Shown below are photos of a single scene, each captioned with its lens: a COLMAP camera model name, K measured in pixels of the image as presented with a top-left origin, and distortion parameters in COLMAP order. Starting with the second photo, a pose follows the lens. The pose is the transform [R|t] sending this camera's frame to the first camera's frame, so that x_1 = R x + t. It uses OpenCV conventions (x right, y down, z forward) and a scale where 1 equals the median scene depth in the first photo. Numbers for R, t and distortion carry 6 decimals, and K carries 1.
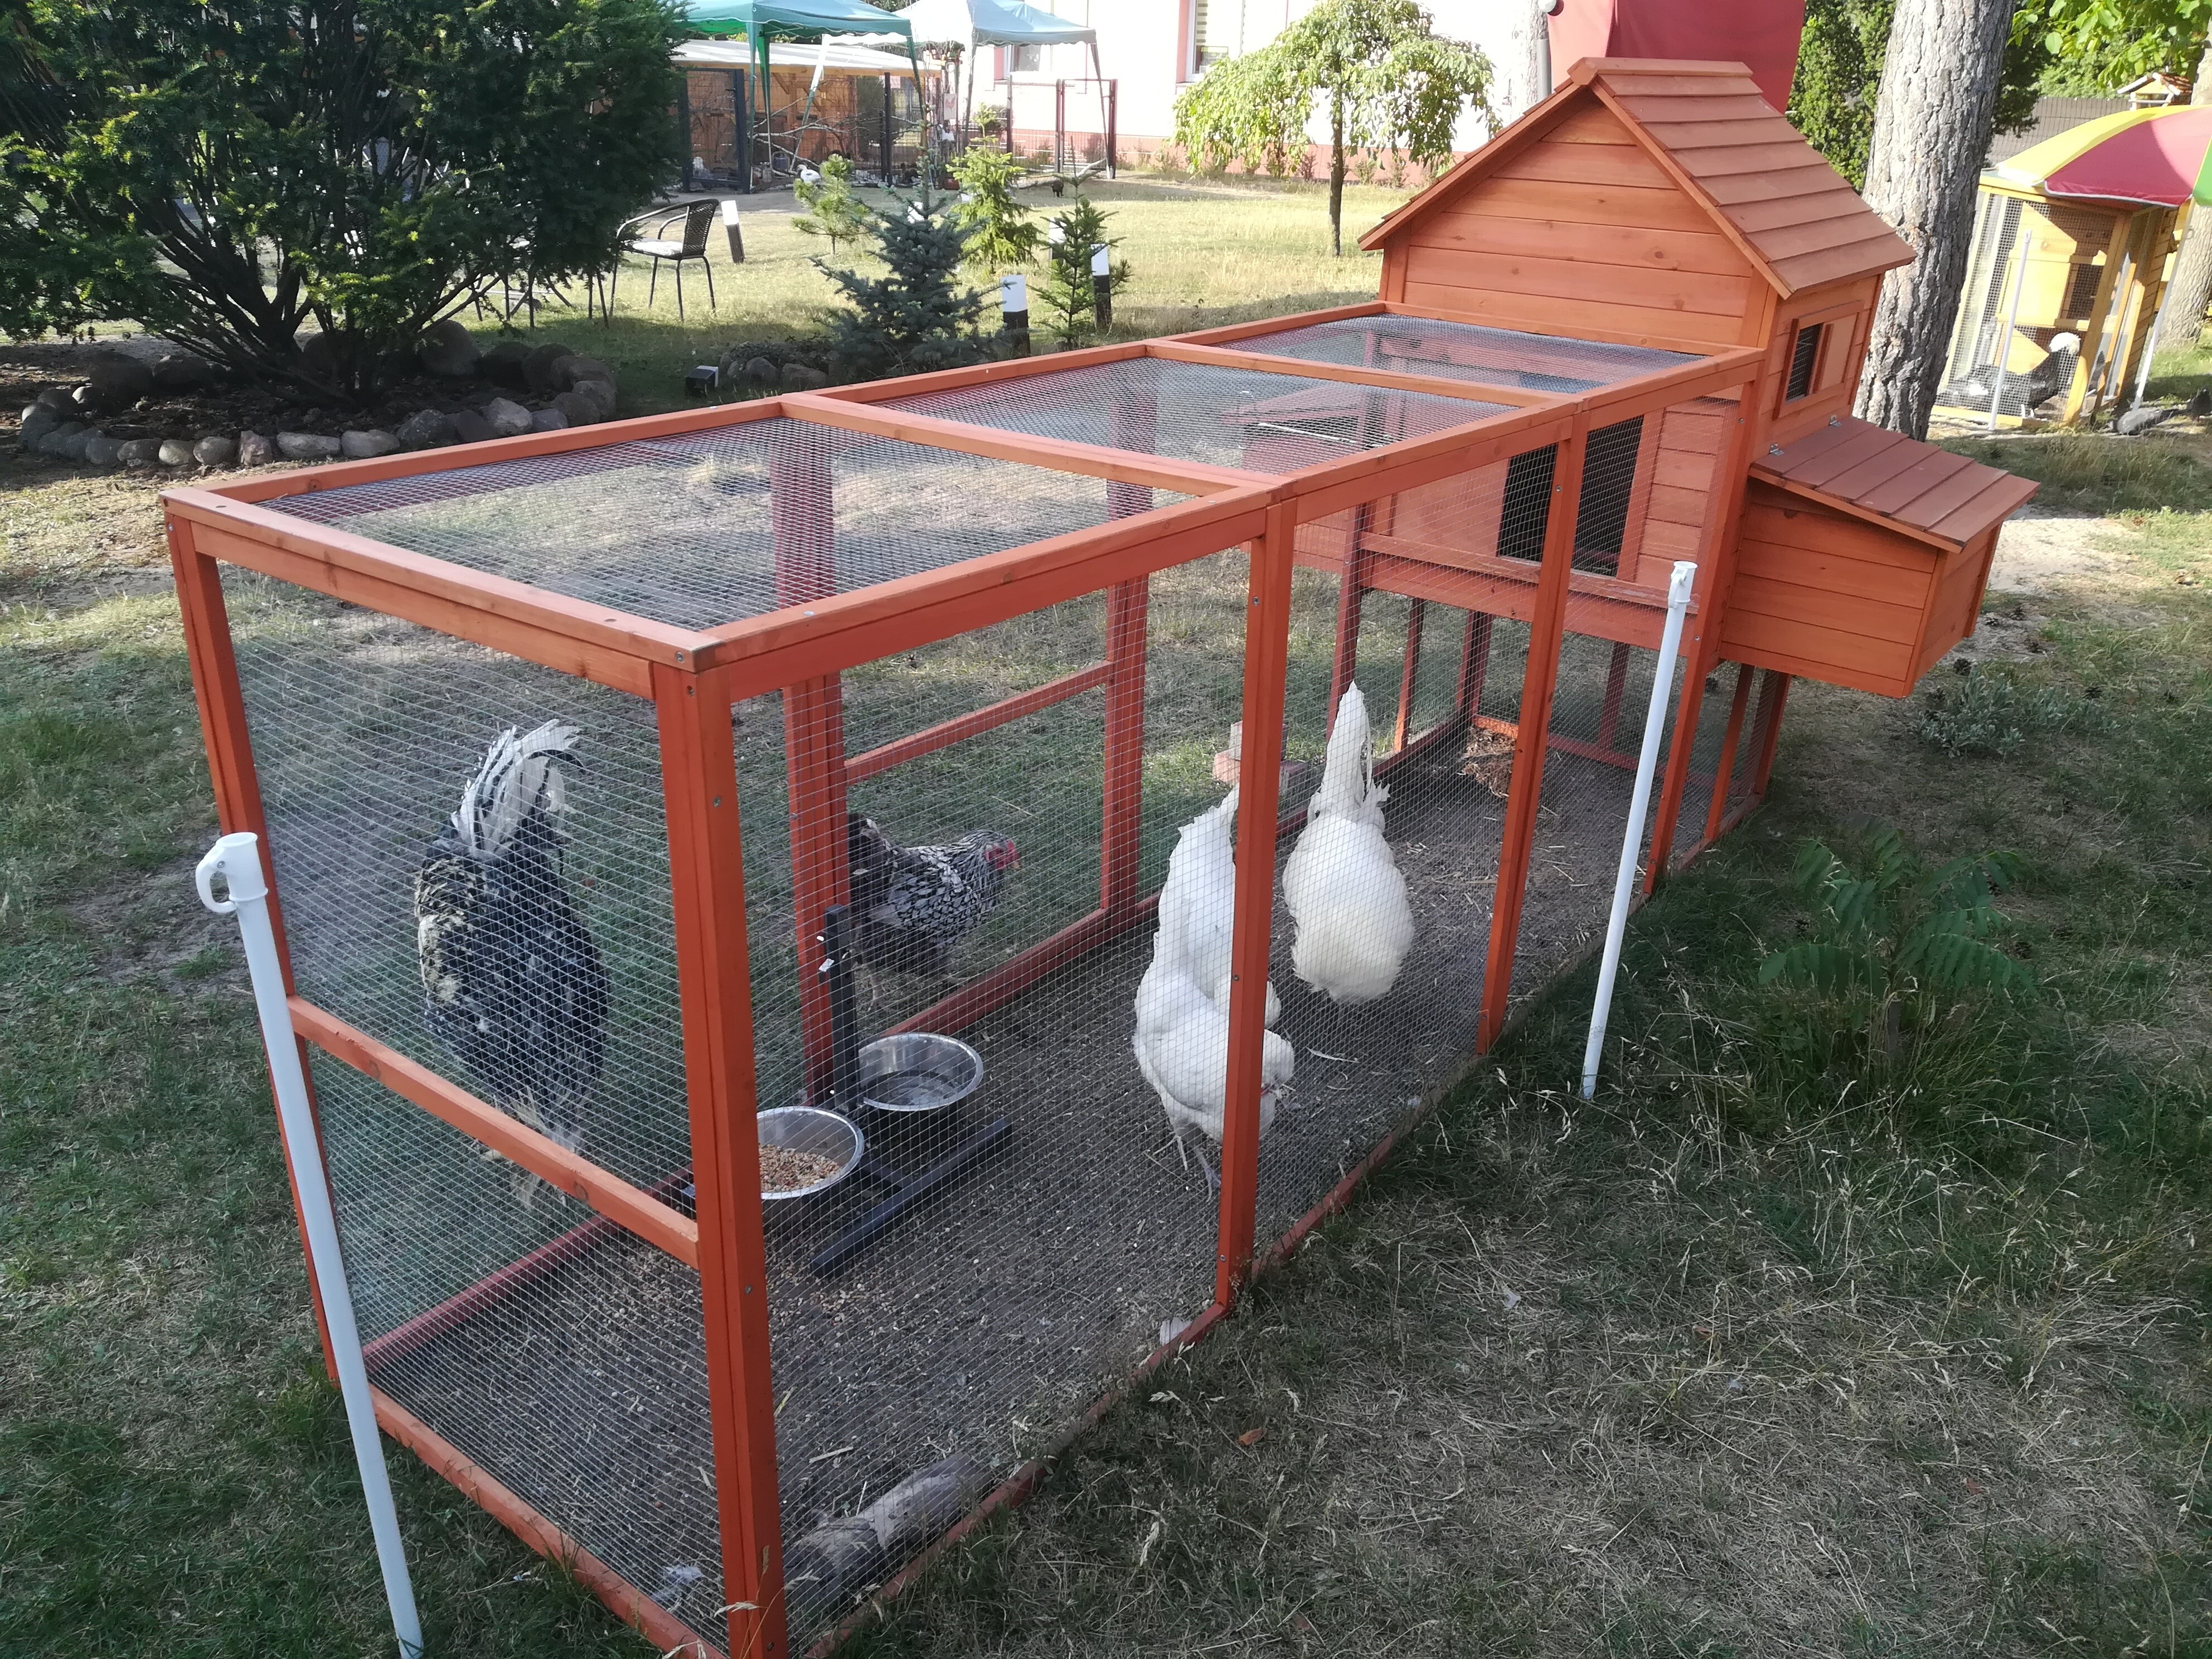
lens RADIAL K [[1707.8, 0, 1097.5], [0, 1707.8, 837.9], [0, 0, 1]] dist [0.045778, -0.058649]
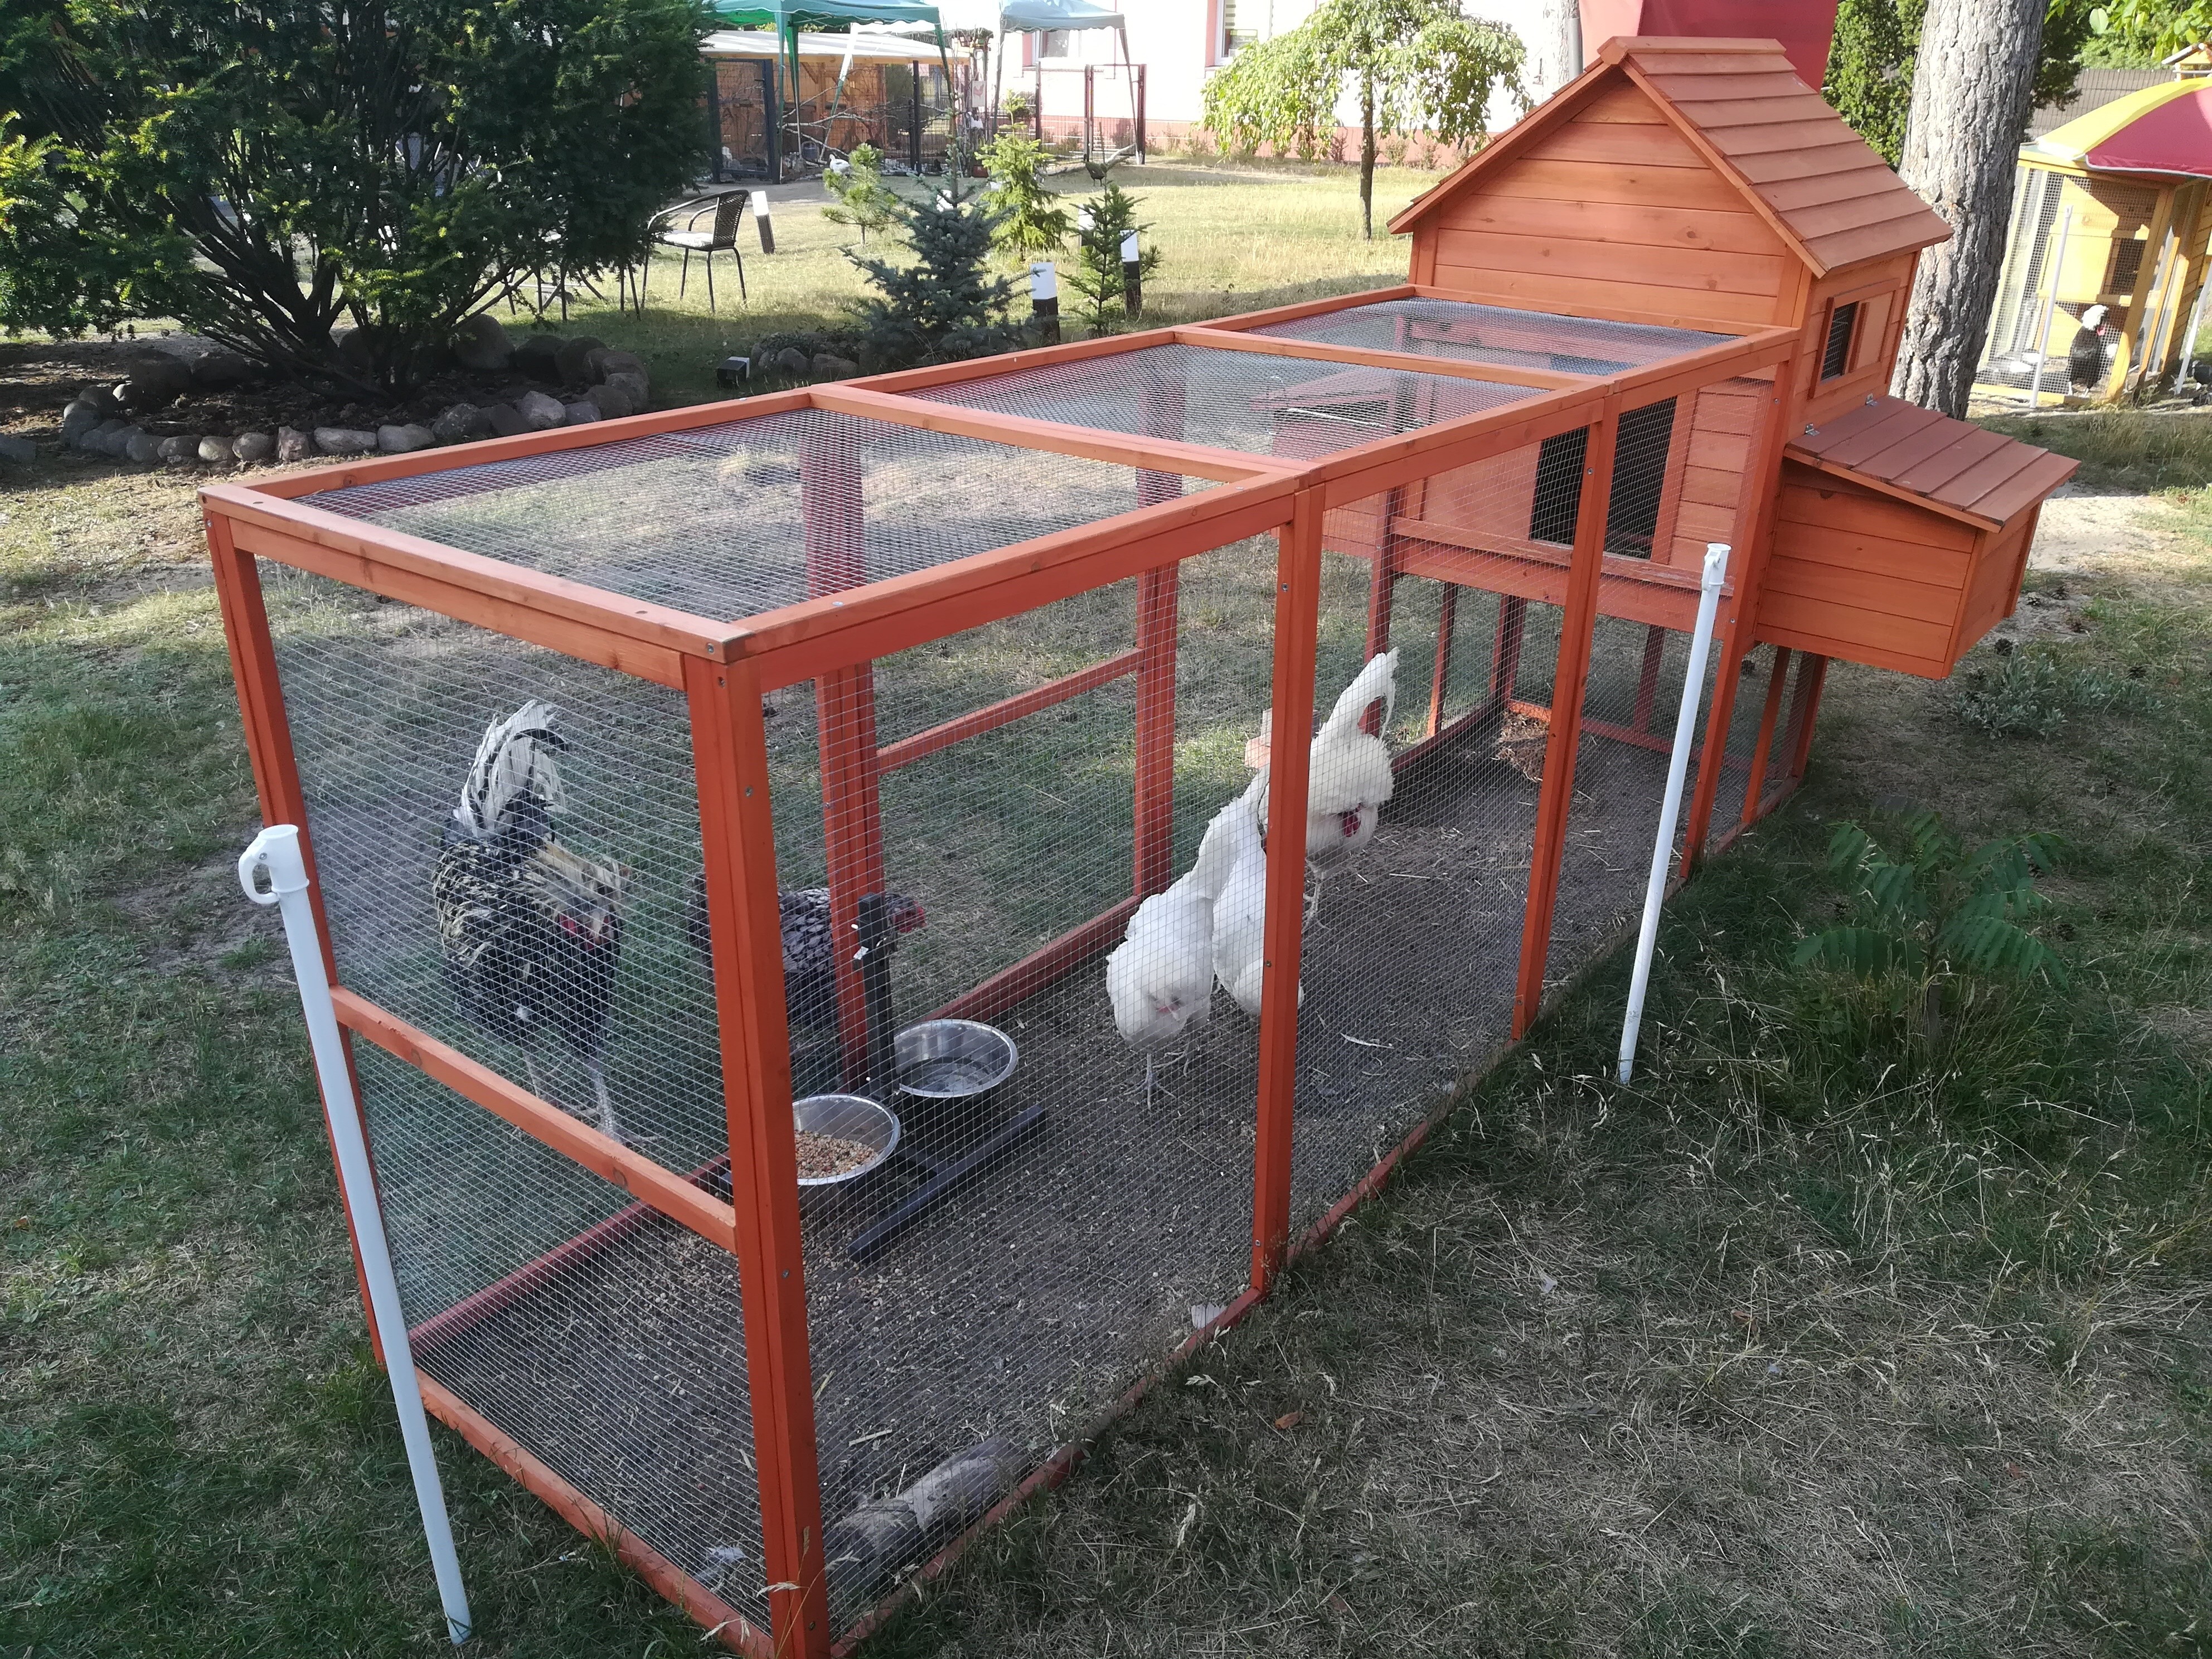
lens RADIAL K [[1713.3, 0, 1097.6], [0, 1713.3, 828.8], [0, 0, 1]] dist [0.043295, -0.054588]
pose [[0.999799, -0.005976, -0.019144, -0.000100], [0.006010, 0.999980, 0.001716, 0.000260], [0.019133, -0.001831, 0.999815, -0.002673]]
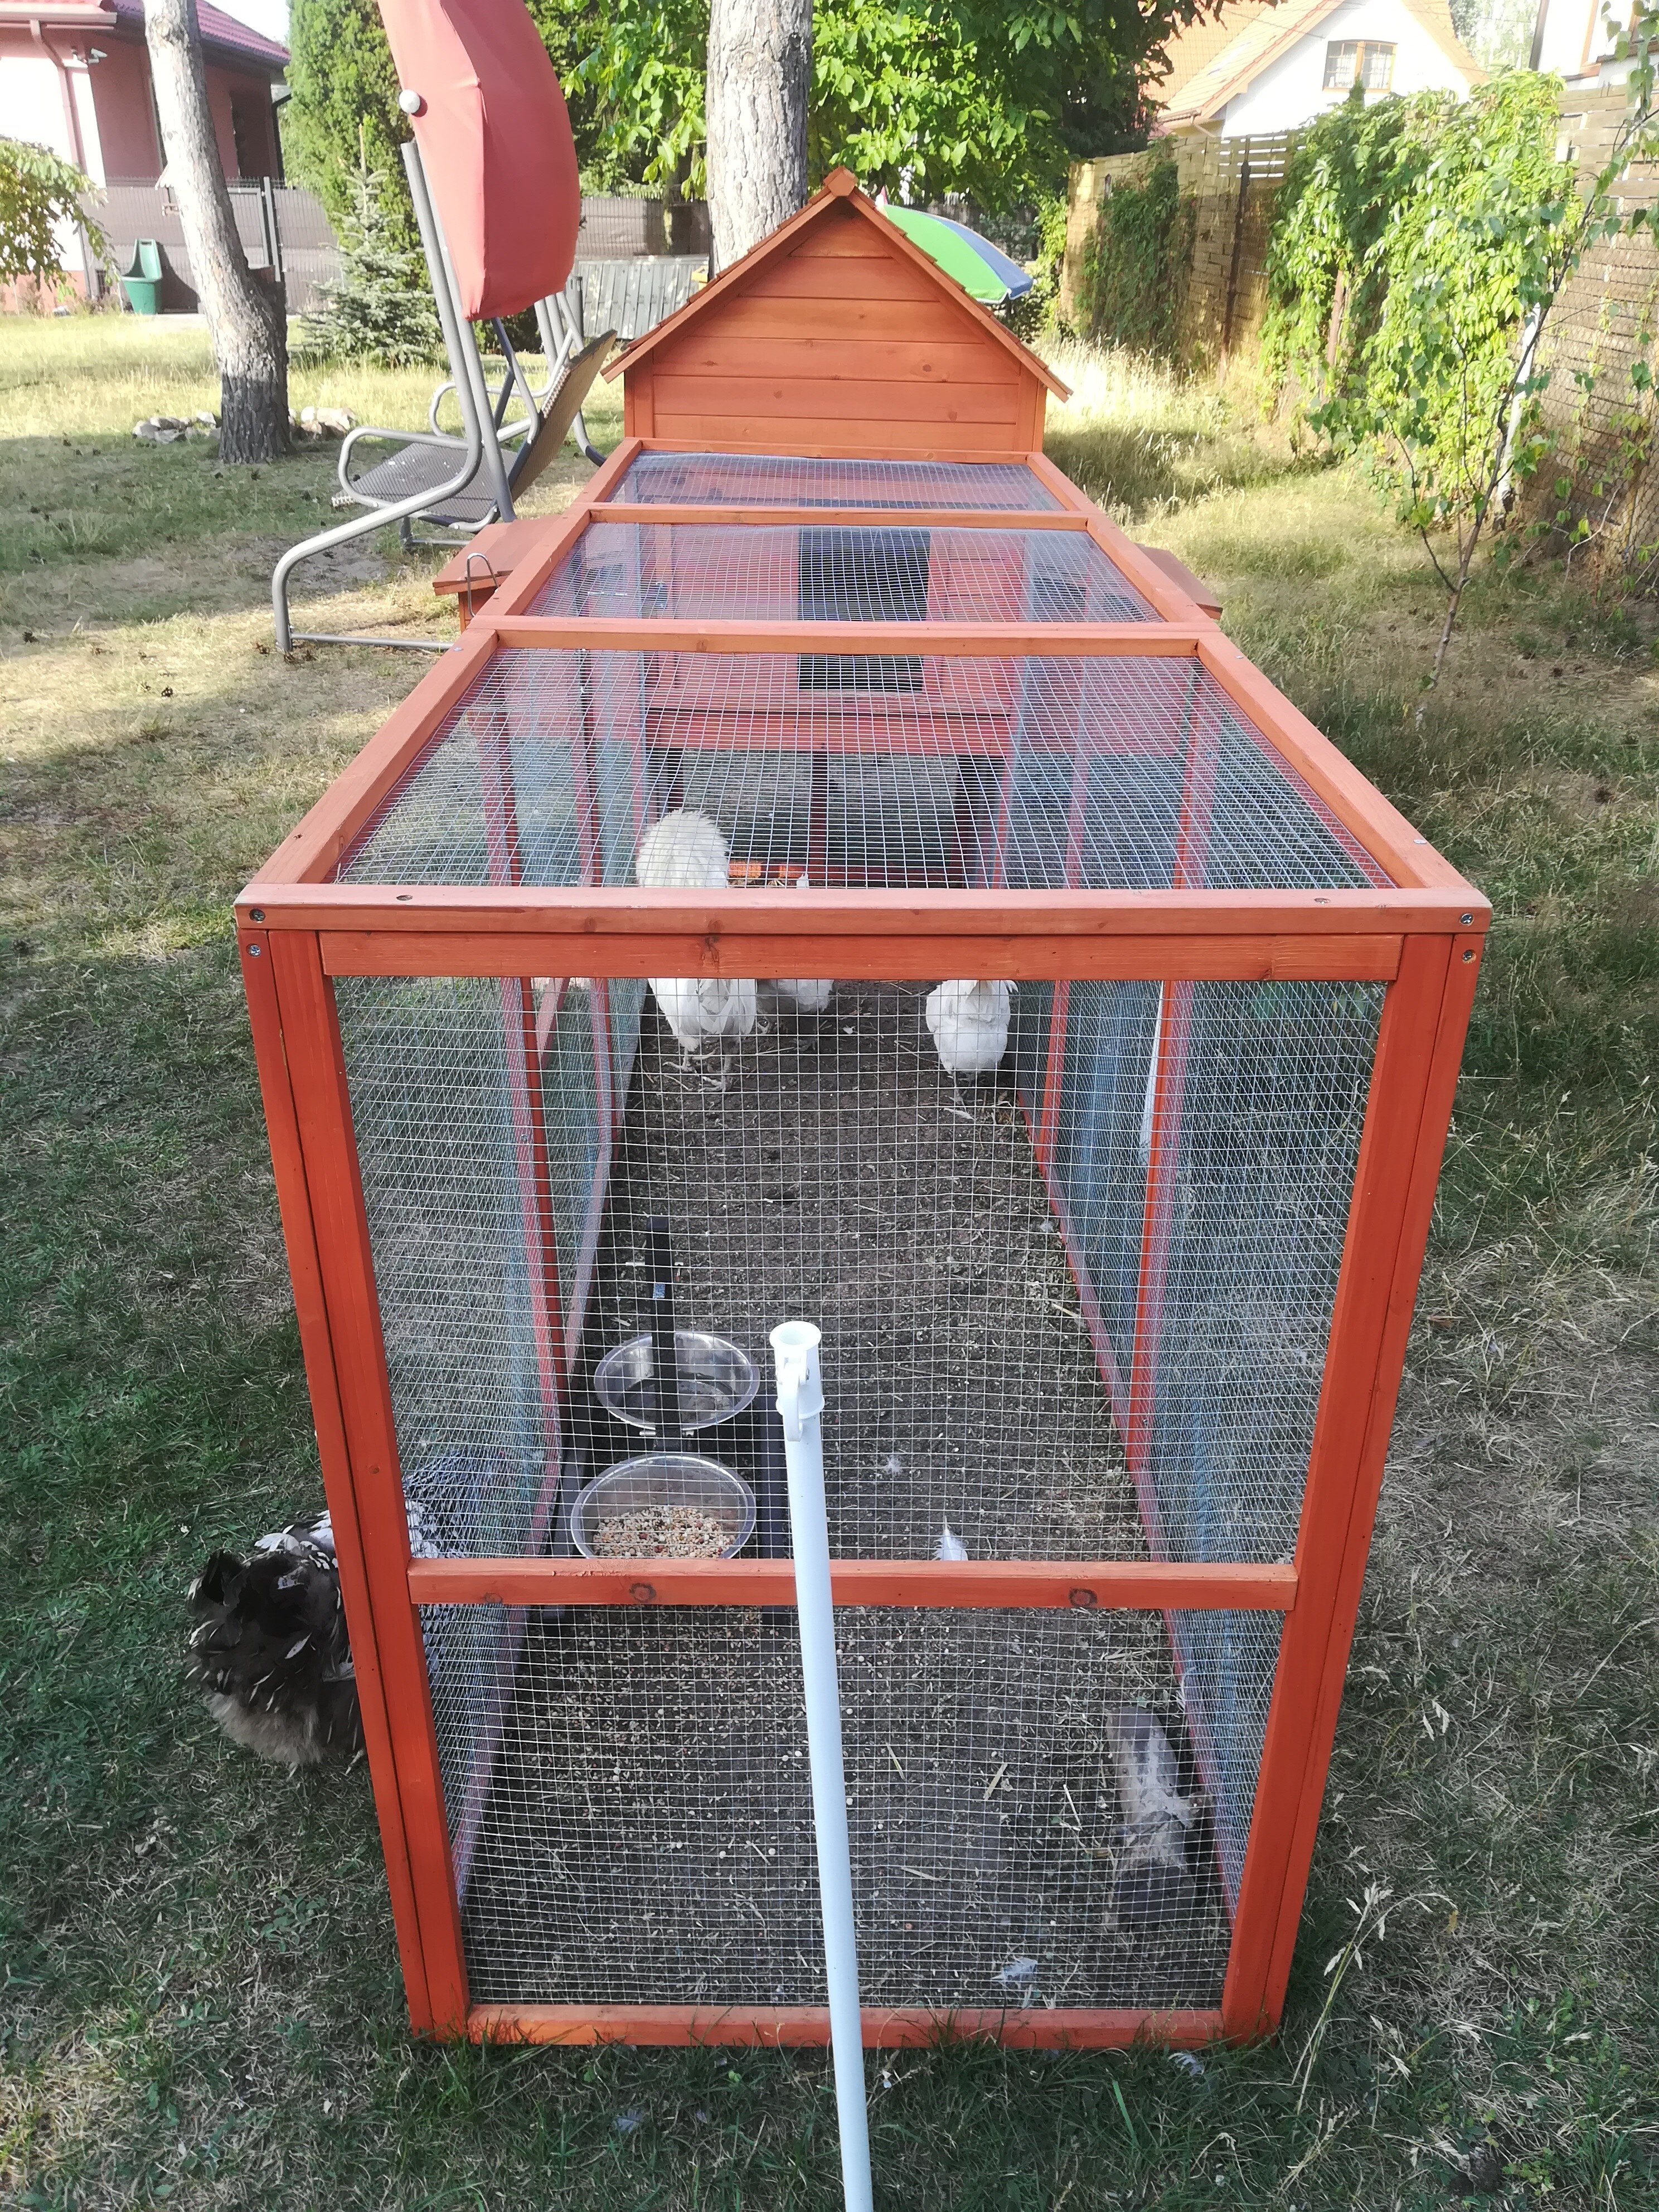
lens RADIAL K [[1729.7, 0, 844.4], [0, 1729.7, 1100.1], [0, 0, 1]] dist [0.001727, -0.004522]
pose [[0.794156, -0.292075, 0.532925, -0.207234], [0.251913, 0.956259, 0.148690, -0.048859], [-0.553043, 0.016167, 0.832996, 0.099467]]
